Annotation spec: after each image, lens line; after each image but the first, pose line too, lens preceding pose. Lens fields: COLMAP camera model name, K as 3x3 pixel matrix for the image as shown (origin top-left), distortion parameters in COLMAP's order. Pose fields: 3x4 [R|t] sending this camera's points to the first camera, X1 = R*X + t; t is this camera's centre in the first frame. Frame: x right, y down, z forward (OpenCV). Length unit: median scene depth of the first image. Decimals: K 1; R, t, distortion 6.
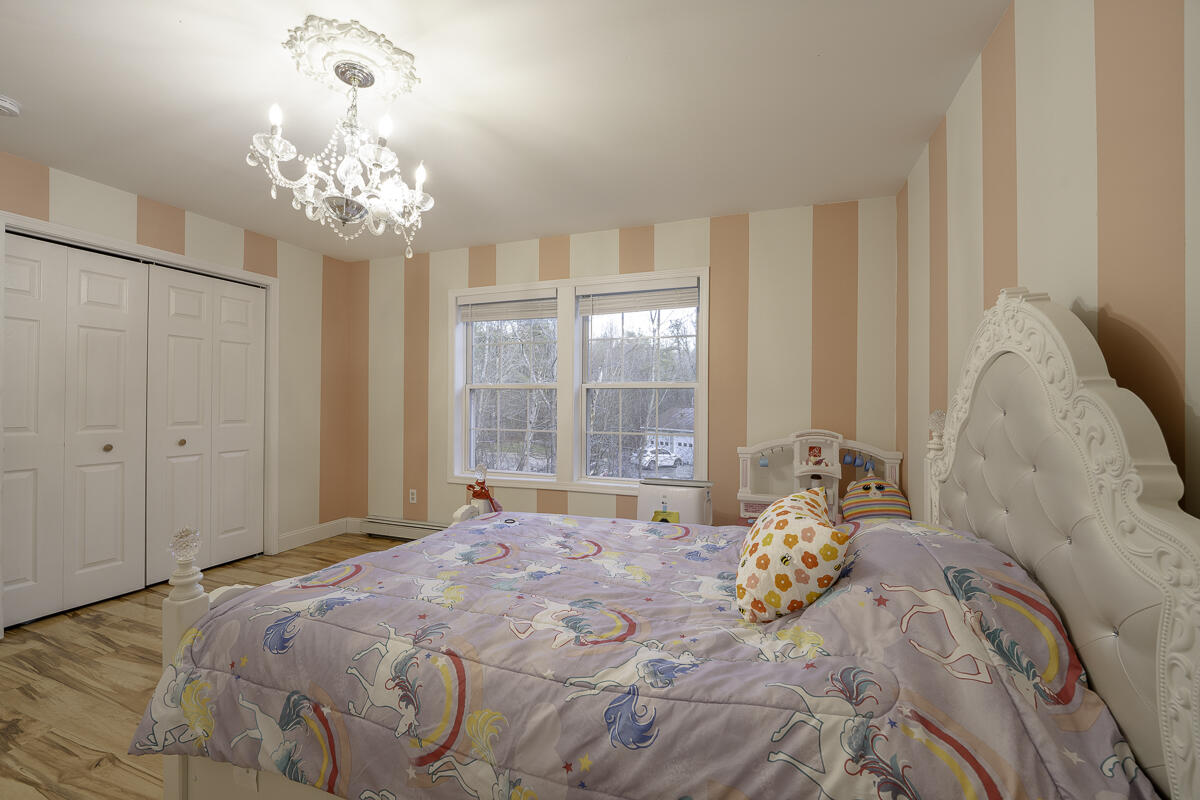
lens RADIAL K [[487.7, 0, 594.3], [0, 487.7, 403.2], [0, 0, 1]] dist [-0.010172, -0.000671]
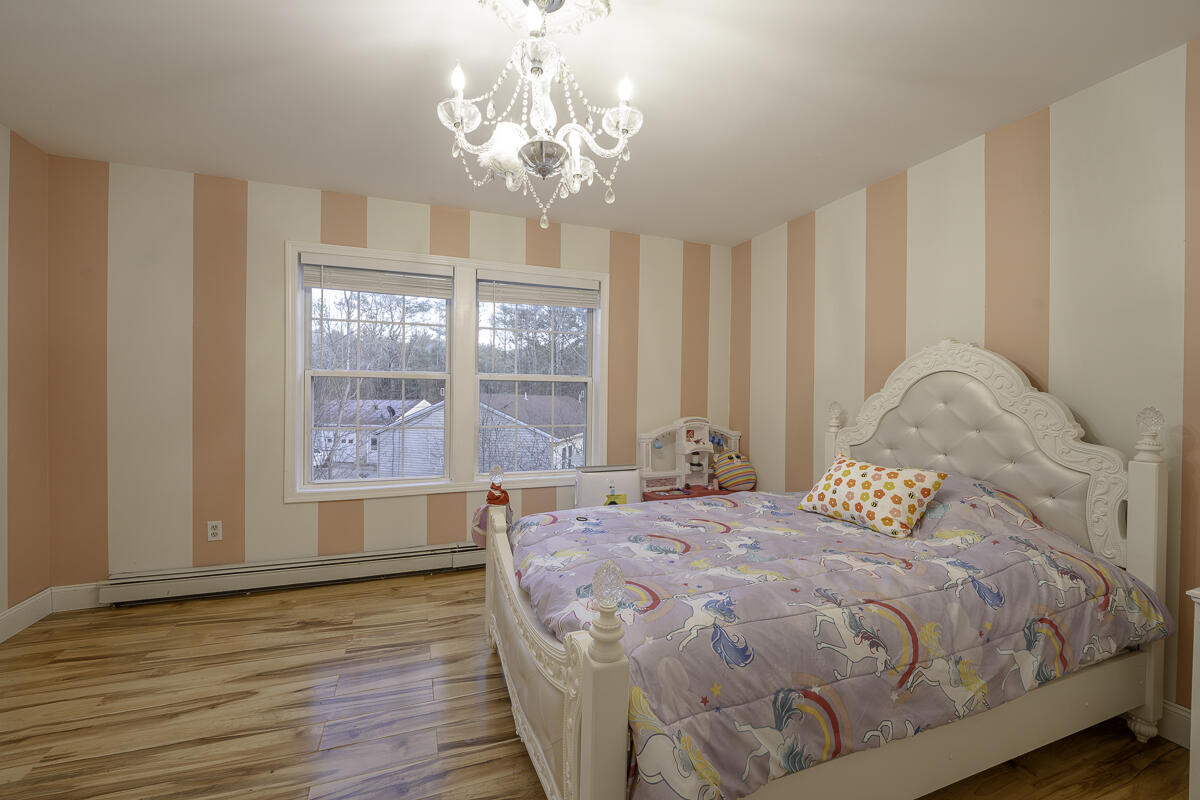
lens RADIAL K [[487.7, 0, 597.6], [0, 487.7, 403.9], [0, 0, 1]] dist [-0.010172, -0.000671]
pose [[0.754825, -0.008819, 0.655867, -1.259217], [-0.004100, 0.999827, 0.018162, -0.005499], [-0.655913, -0.016399, 0.754658, 0.410838]]
